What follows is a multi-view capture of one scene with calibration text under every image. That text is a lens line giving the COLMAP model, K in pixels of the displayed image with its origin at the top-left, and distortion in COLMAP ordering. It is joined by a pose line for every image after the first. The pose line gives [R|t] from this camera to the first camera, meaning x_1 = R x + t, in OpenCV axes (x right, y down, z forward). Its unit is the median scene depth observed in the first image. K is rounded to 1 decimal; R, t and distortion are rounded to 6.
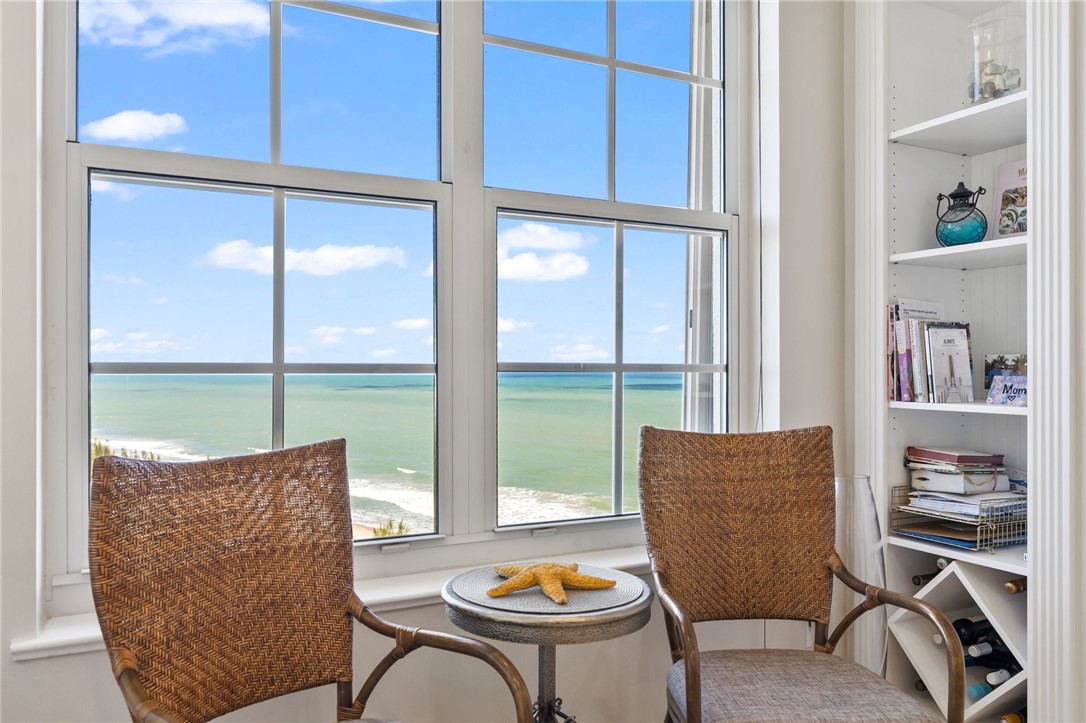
lens RADIAL K [[792.5, 0, 548.7], [0, 792.5, 364.3], [0, 0, 1]] dist [-0.003938, -0.001561]
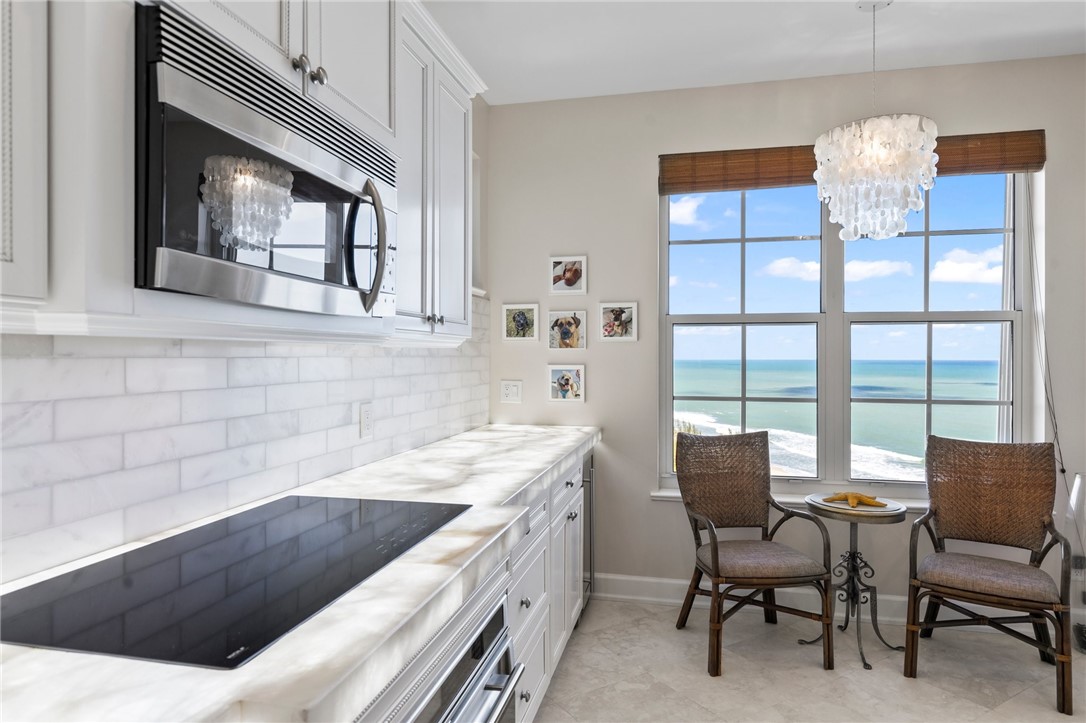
lens RADIAL K [[674.8, 0, 540.0], [0, 674.8, 359.8], [0, 0, 1]] dist [0.009493, 0.001261]
pose [[0.775238, 0.004325, -0.631655, 0.503831], [0.000146, 0.999975, 0.007027, -0.138023], [0.631670, -0.005539, 0.775218, -1.036757]]
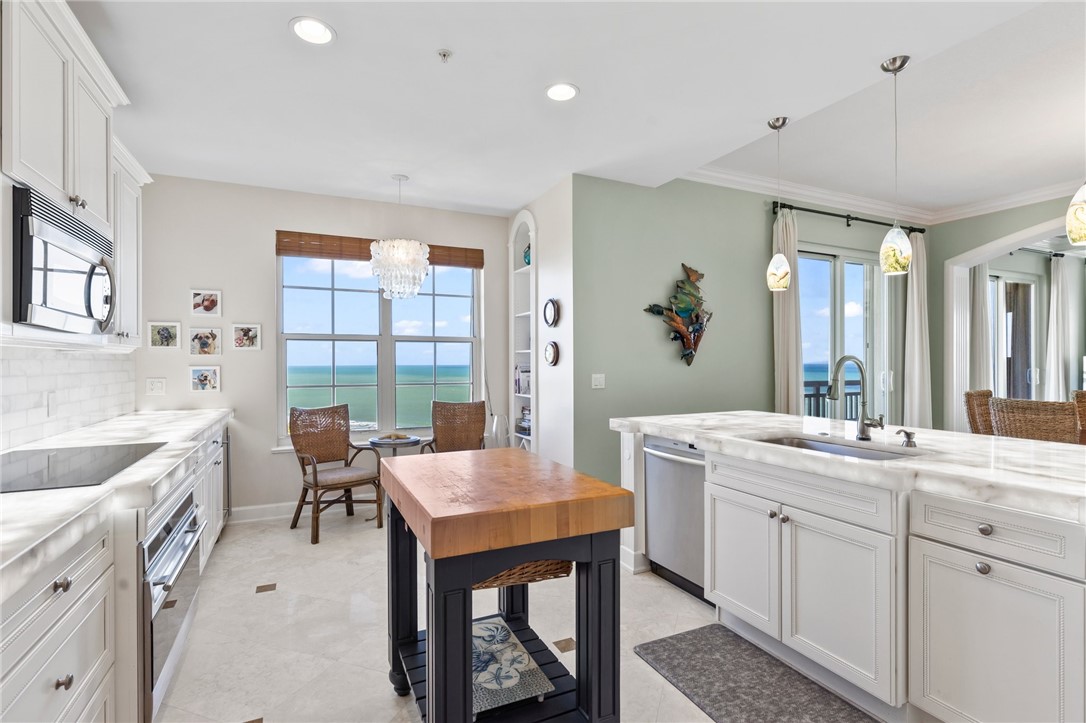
lens RADIAL K [[529.1, 0, 549.6], [0, 529.1, 363.3], [0, 0, 1]] dist [-0.001710, -0.002319]
pose [[0.999830, -0.002525, -0.018291, 0.838231], [0.002591, 0.999990, 0.003580, -0.124144], [0.018281, -0.003627, 0.999826, -1.726306]]
